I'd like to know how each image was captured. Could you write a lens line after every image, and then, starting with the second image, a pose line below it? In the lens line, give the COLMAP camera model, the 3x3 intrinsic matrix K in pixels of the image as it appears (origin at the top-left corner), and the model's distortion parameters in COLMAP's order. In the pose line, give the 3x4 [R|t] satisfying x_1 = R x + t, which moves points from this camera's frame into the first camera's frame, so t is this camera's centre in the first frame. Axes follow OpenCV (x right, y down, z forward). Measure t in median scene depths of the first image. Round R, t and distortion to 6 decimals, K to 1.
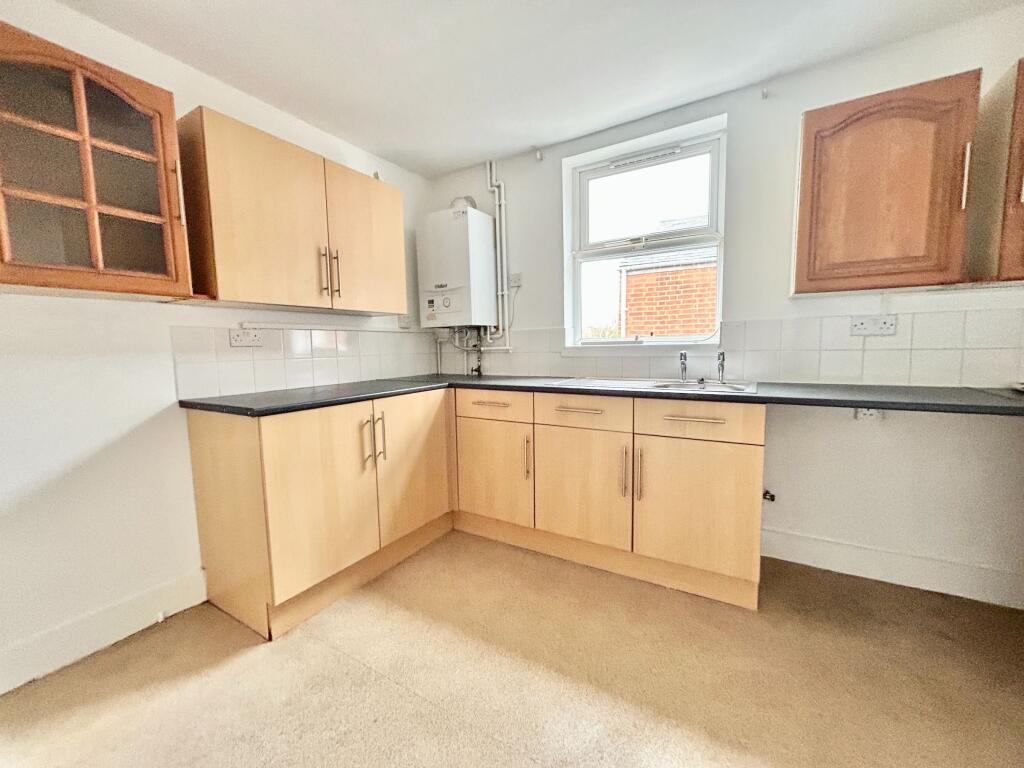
lens RADIAL K [[408.7, 0, 513.4], [0, 408.7, 384.7], [0, 0, 1]] dist [-0.002447, -0.000281]
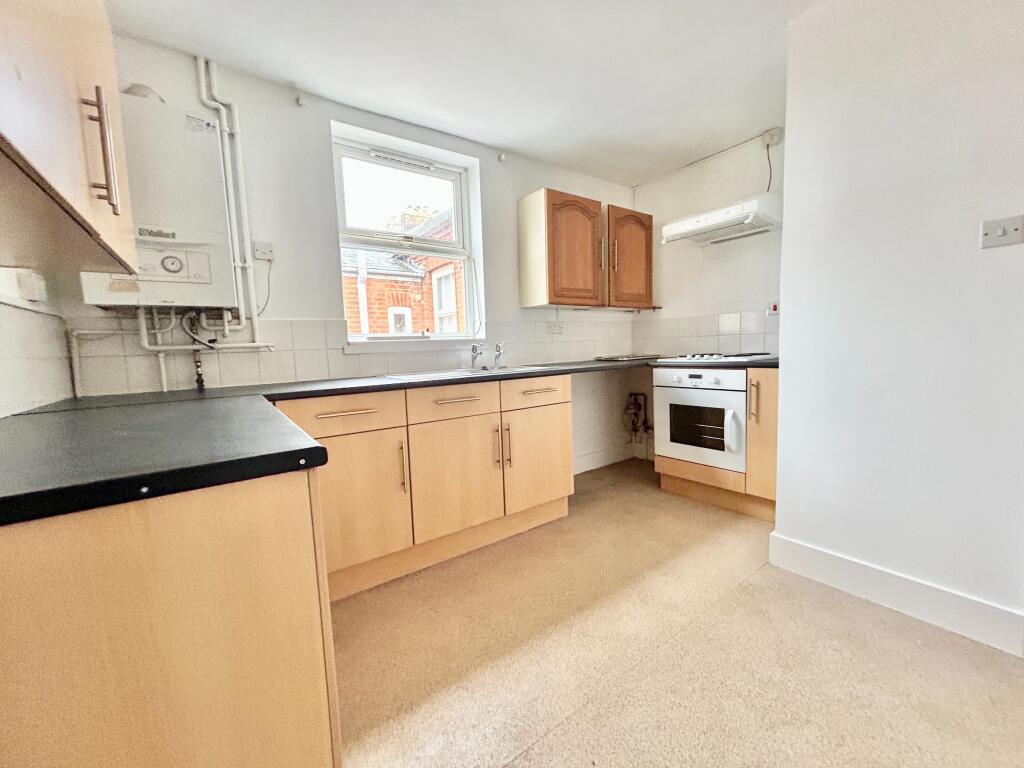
lens RADIAL K [[408.7, 0, 513.2], [0, 408.7, 383.0], [0, 0, 1]] dist [-0.002447, -0.000281]
pose [[0.394108, -0.081868, 0.915411, -0.653782], [0.114836, 0.992606, 0.039331, -0.003181], [-0.911862, 0.089621, 0.400595, 0.438608]]
